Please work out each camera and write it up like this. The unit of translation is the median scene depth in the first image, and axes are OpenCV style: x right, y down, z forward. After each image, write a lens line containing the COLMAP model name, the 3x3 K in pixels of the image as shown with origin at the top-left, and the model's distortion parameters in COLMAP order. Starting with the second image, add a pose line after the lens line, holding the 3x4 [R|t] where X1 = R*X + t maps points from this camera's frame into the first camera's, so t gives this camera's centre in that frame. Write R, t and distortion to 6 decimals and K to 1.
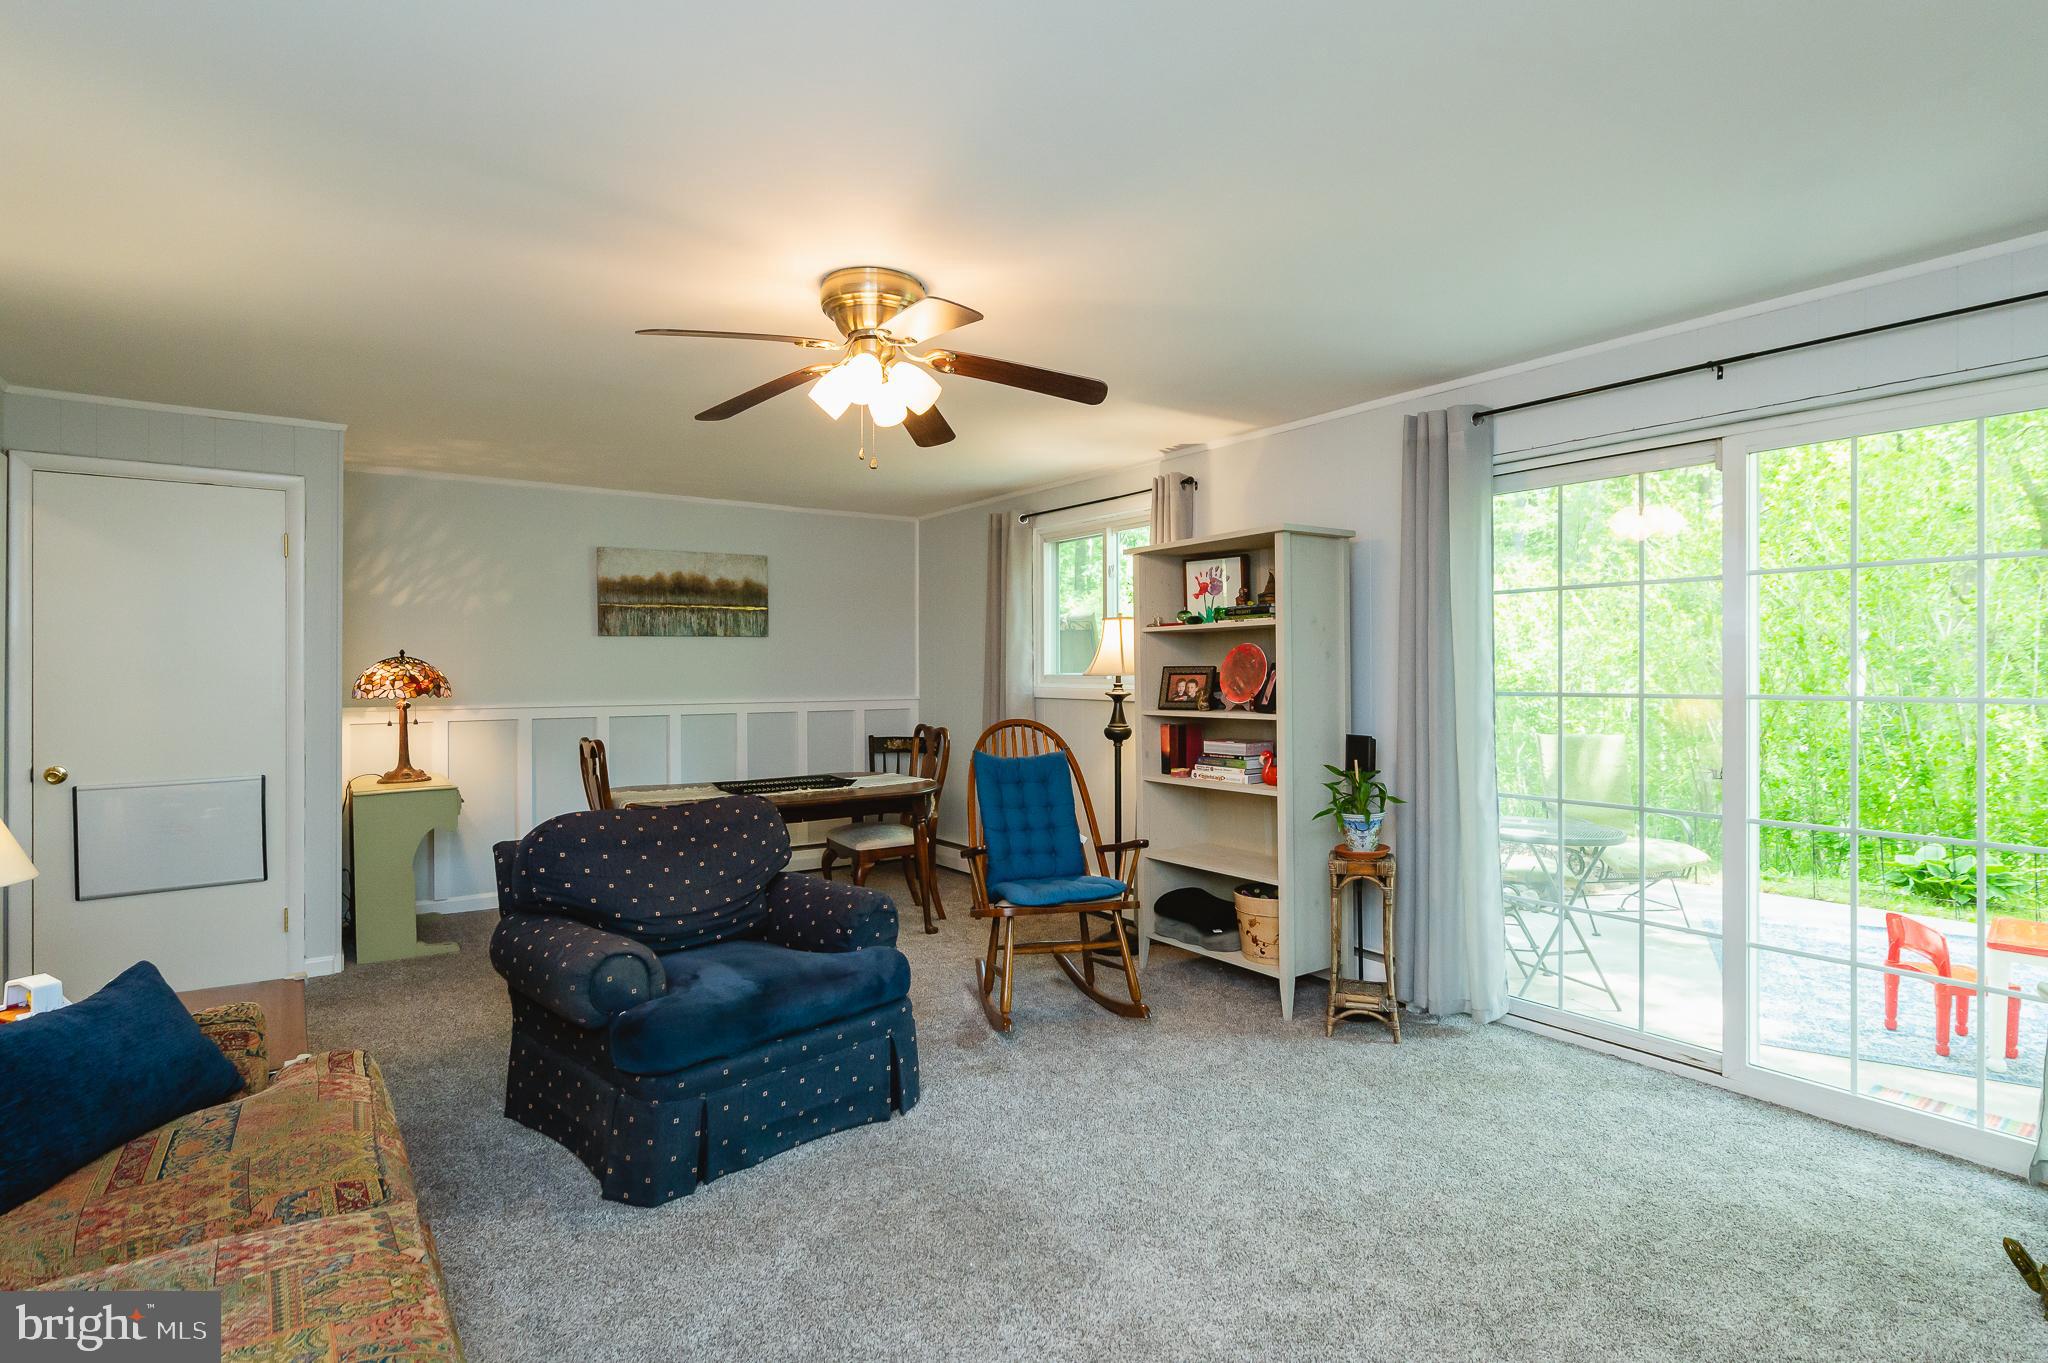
lens RADIAL K [[1035.5, 0, 1024.0], [0, 1035.5, 681.5], [0, 0, 1]] dist [-0.005471, -0.000094]
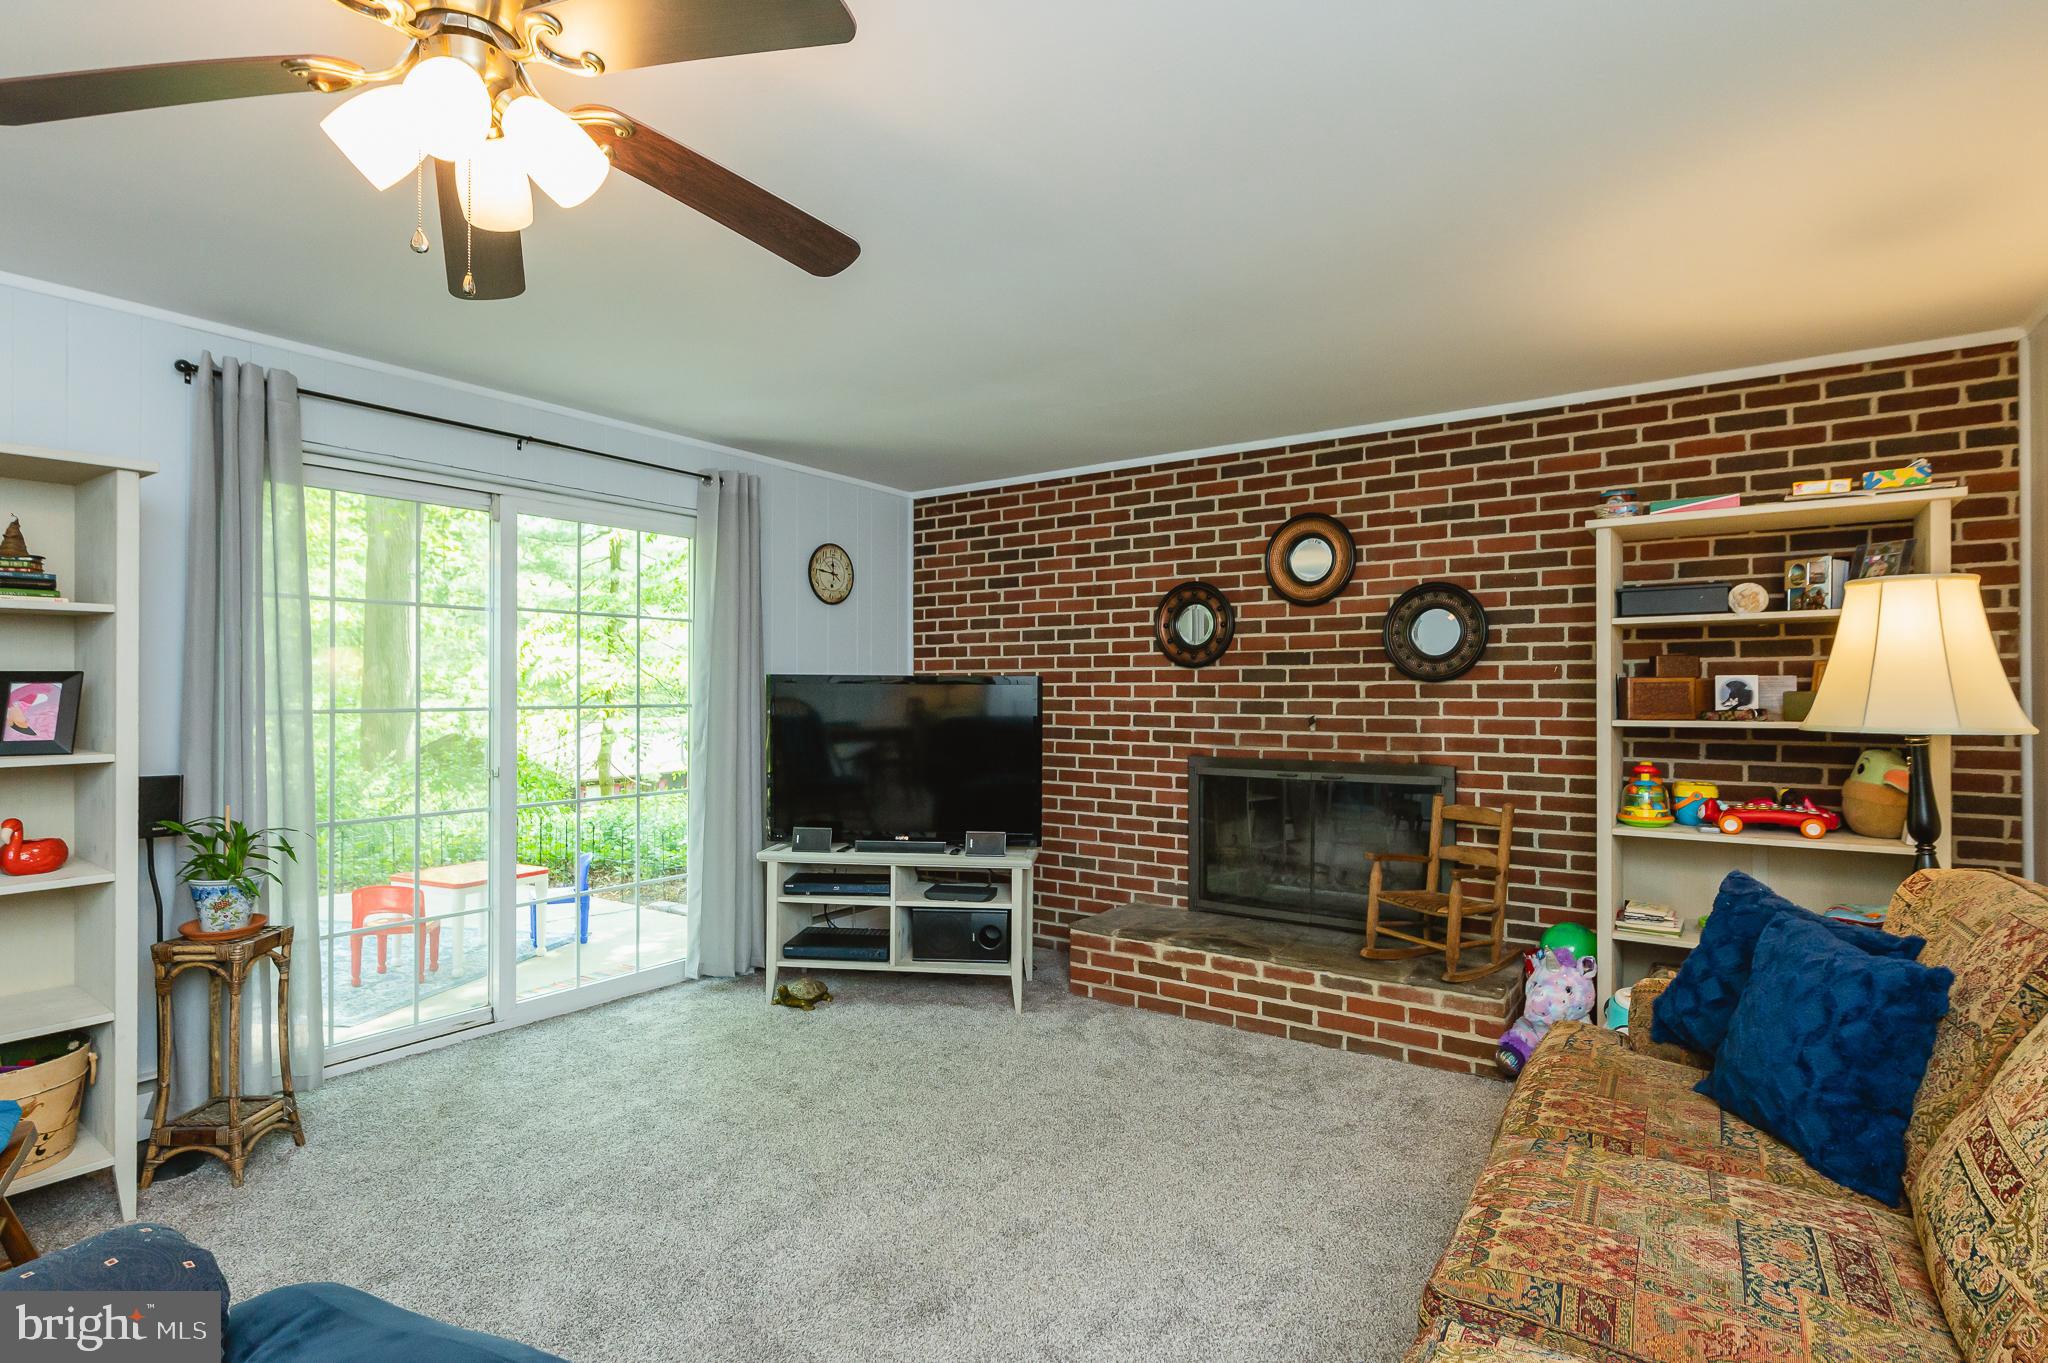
lens RADIAL K [[1017.2, 0, 1029.4], [0, 1017.2, 691.2], [0, 0, 1]] dist [-0.000857, 0.000156]
pose [[-0.349785, 0.003127, 0.936825, -1.480882], [0.008385, 0.999965, -0.000207, 0.001887], [-0.936792, 0.007783, -0.349799, 1.875627]]
